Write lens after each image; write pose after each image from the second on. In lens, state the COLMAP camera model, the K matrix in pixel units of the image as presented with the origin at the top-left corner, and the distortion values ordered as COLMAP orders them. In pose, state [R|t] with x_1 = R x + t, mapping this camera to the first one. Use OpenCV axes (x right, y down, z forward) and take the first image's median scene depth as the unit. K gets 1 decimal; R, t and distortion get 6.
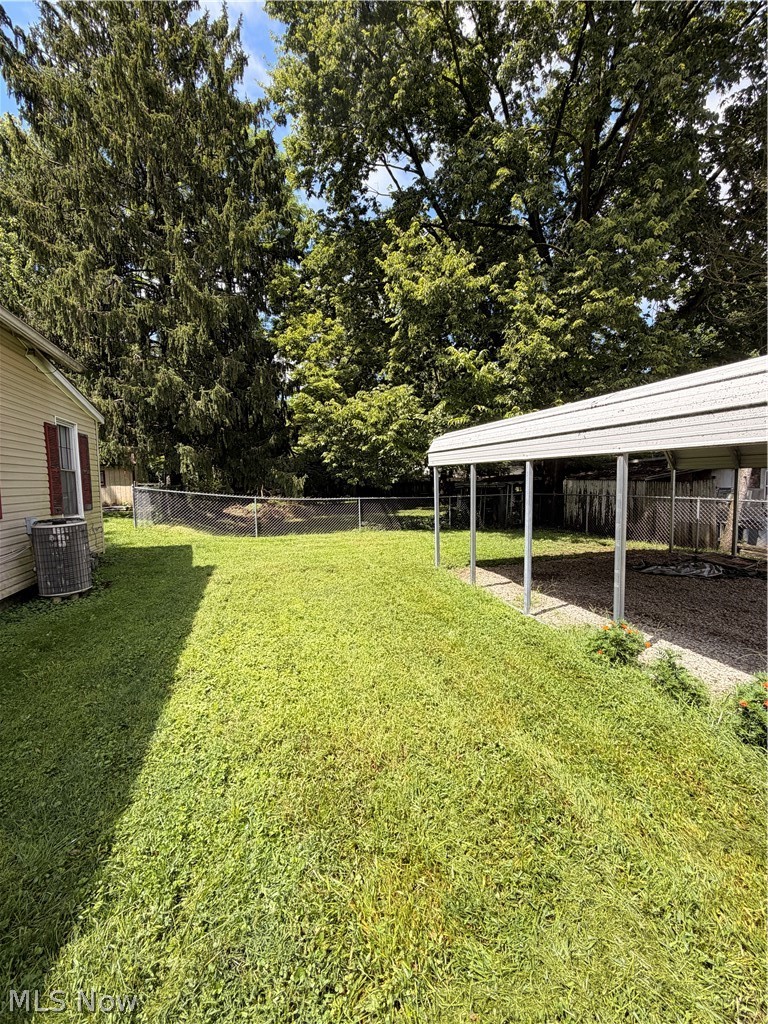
lens RADIAL K [[407.9, 0, 381.6], [0, 407.9, 509.2], [0, 0, 1]] dist [0.002599, -0.001063]
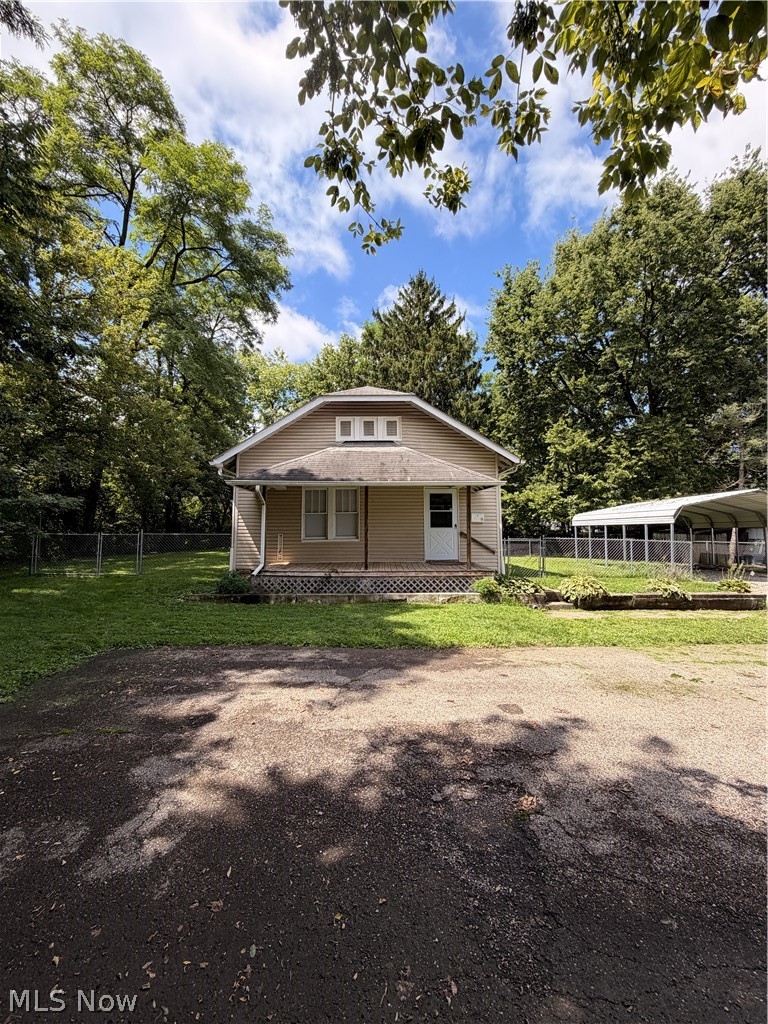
lens RADIAL K [[407.9, 0, 383.9], [0, 407.9, 508.3], [0, 0, 1]] dist [0.002599, -0.001063]
pose [[0.962122, 0.000171, -0.272621, -0.208480], [-0.036640, 0.991009, -0.128684, 0.103521], [0.270148, 0.133798, 0.953477, -1.151935]]
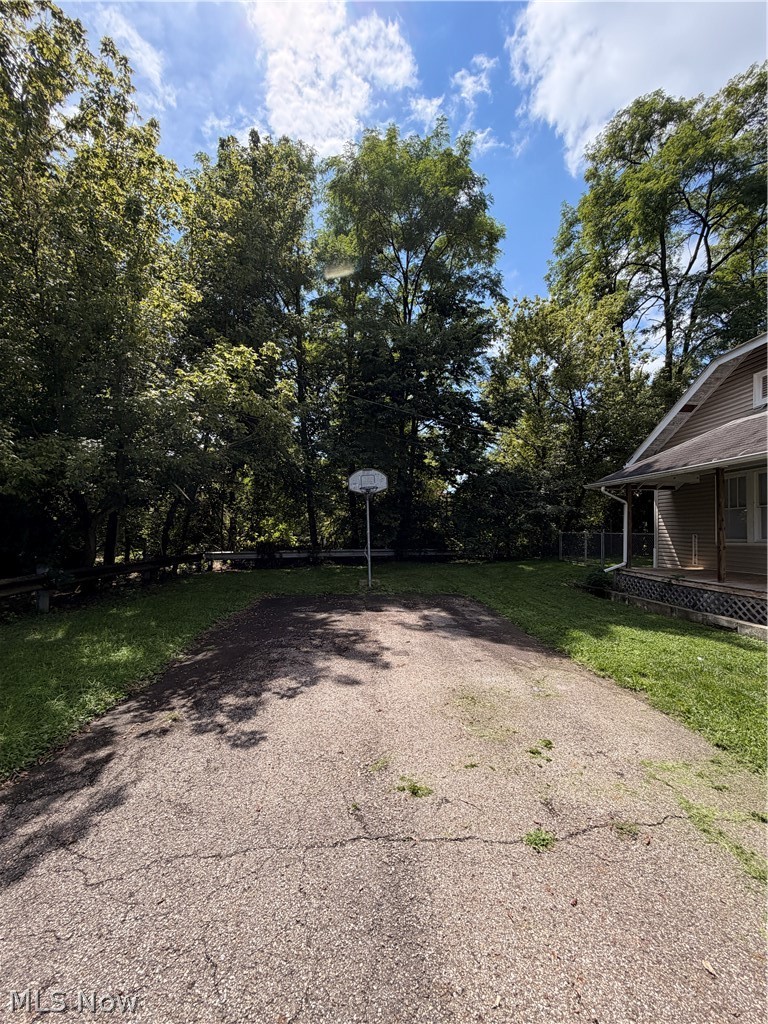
lens RADIAL K [[407.9, 0, 384.4], [0, 407.9, 508.0], [0, 0, 1]] dist [0.002599, -0.001063]
pose [[-0.231164, -0.040832, -0.972058, 0.252662], [-0.089079, 0.995811, -0.020646, 0.068237], [0.968828, 0.081817, -0.233833, -0.712137]]
